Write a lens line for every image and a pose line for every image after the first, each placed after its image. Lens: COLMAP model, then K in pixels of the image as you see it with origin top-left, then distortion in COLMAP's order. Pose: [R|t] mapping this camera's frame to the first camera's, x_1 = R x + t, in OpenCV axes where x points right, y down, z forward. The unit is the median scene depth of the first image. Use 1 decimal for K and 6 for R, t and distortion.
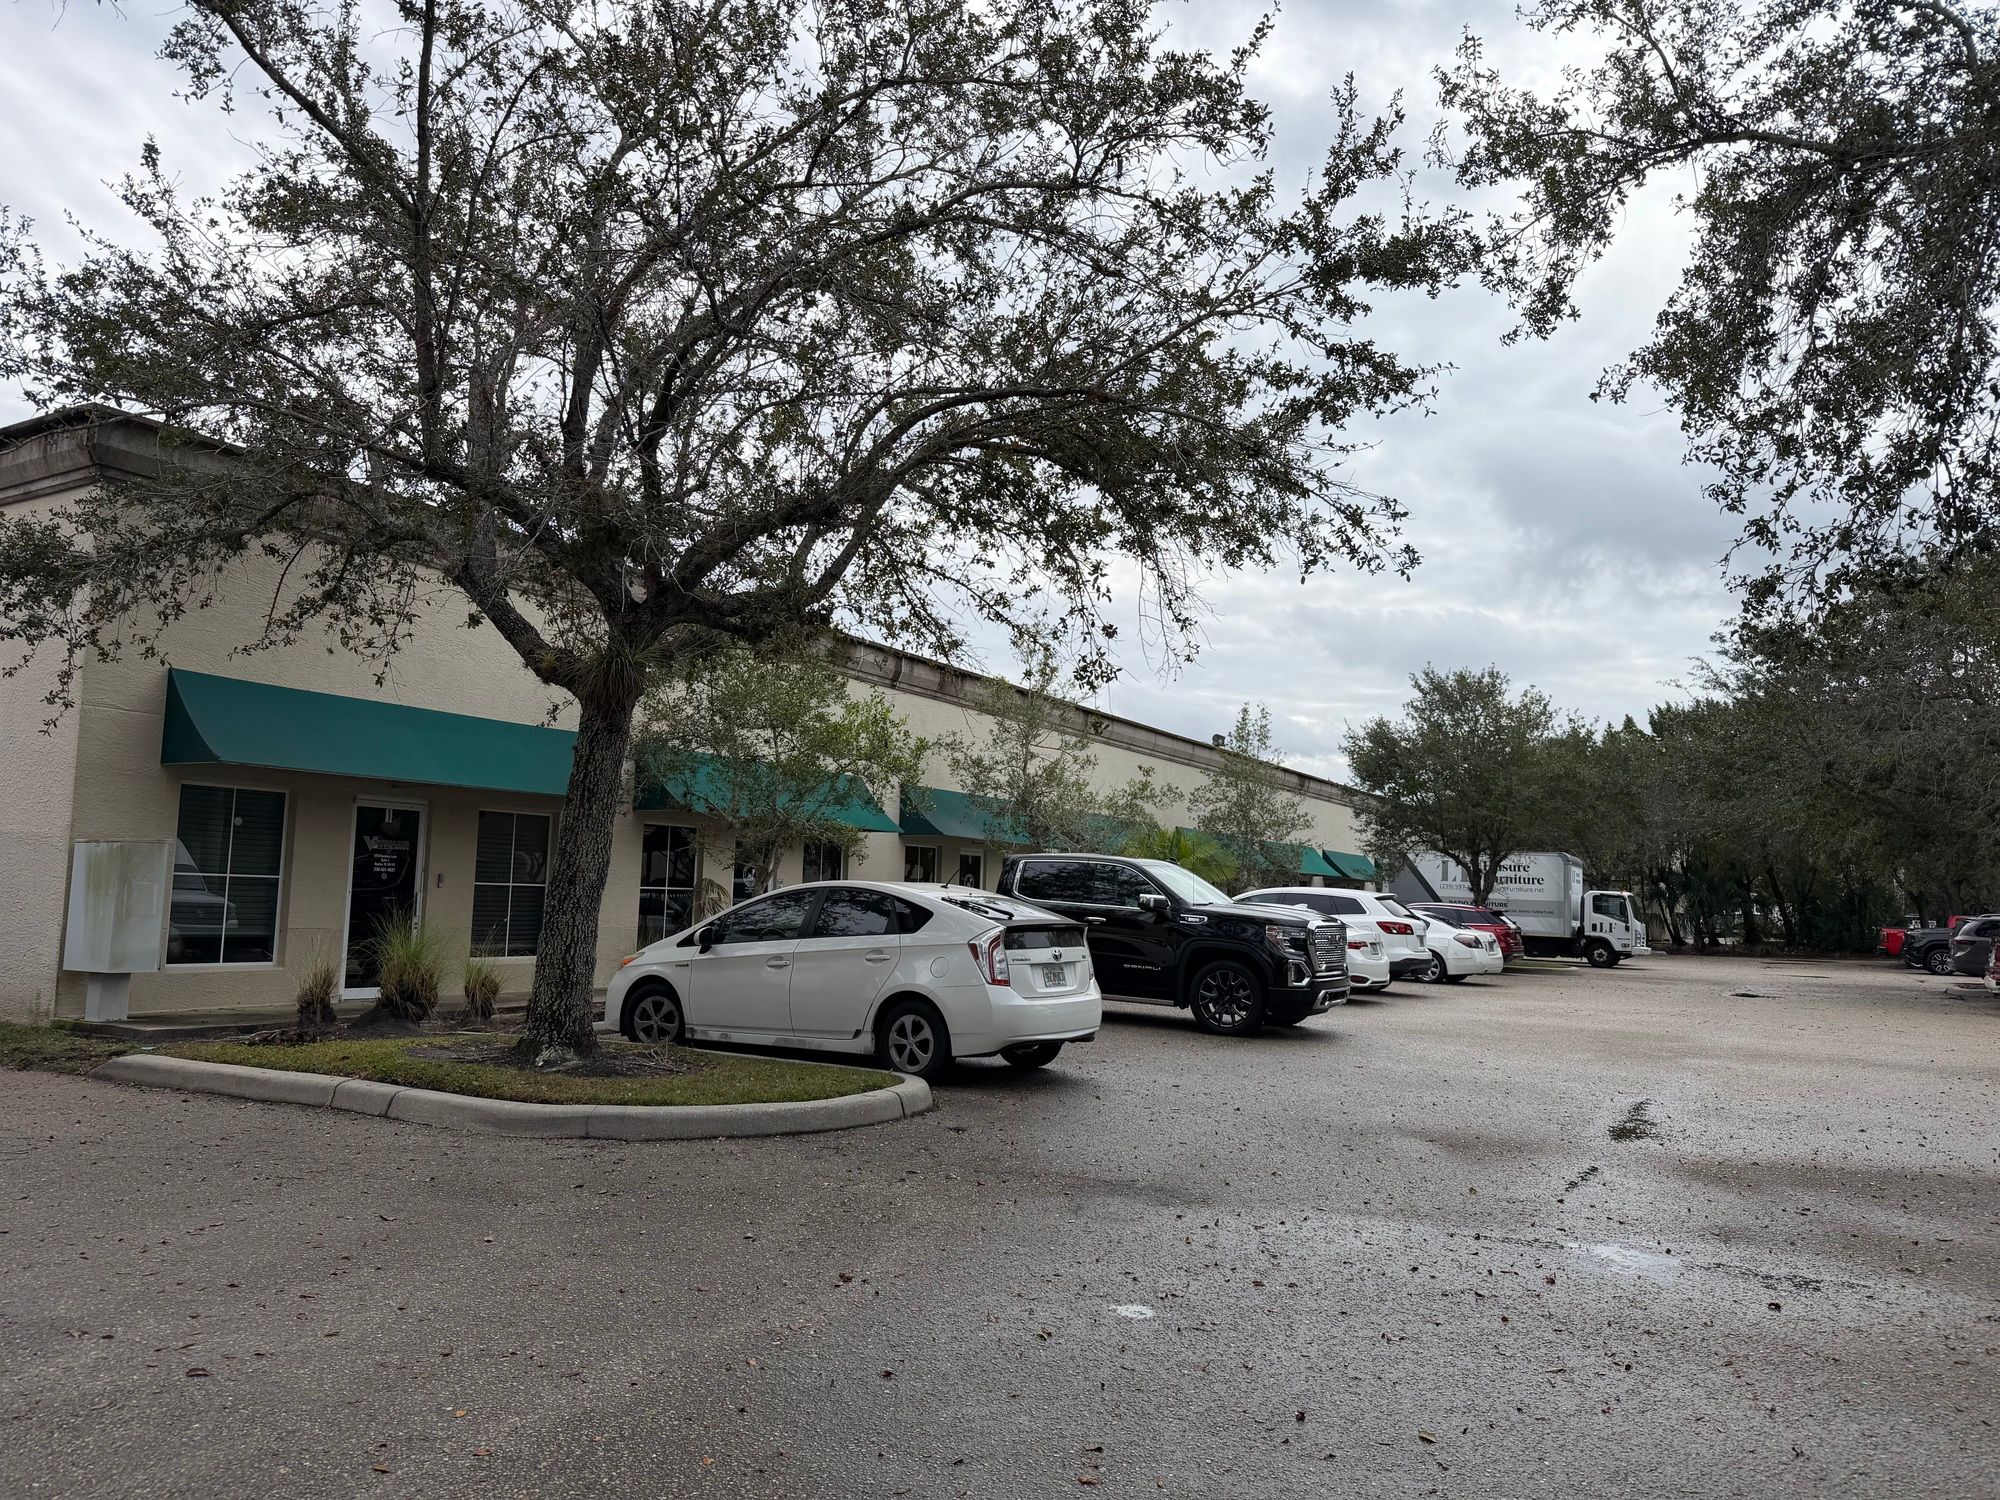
lens RADIAL K [[1407.3, 0, 1001.1], [0, 1407.3, 749.6], [0, 0, 1]] dist [0.053785, -0.067337]
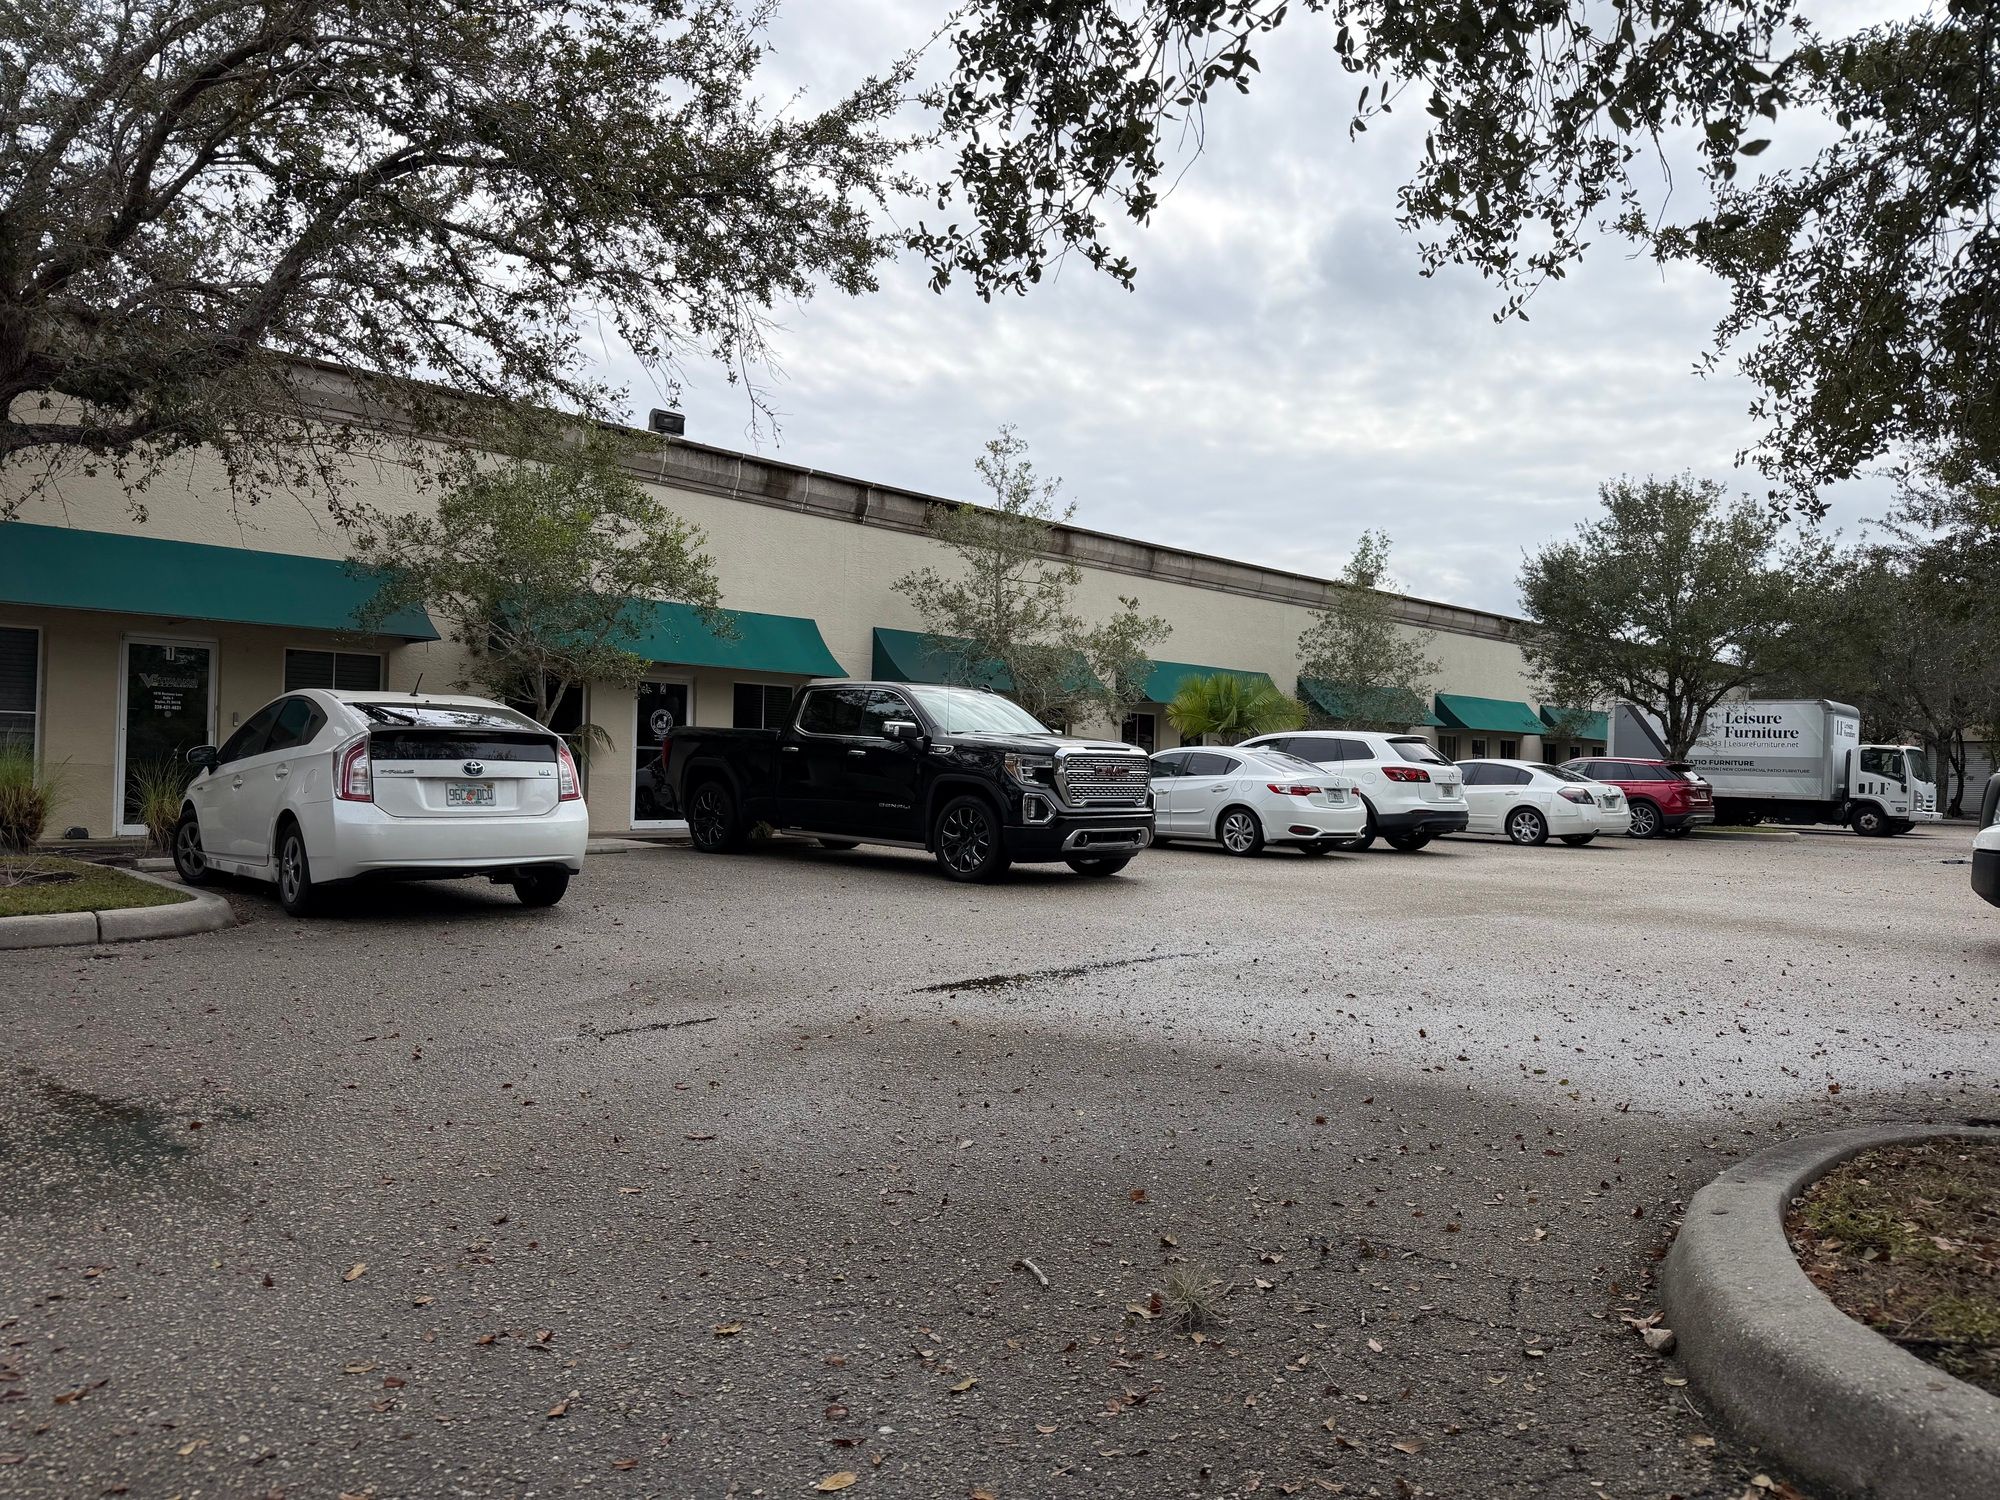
lens RADIAL K [[1407.3, 0, 997.2], [0, 1407.3, 748.8], [0, 0, 1]] dist [0.053785, -0.067337]
pose [[0.964925, -0.010535, -0.262313, 0.219872], [0.032319, 0.996361, 0.078869, 0.030204], [0.260528, -0.084580, 0.961754, 0.105287]]
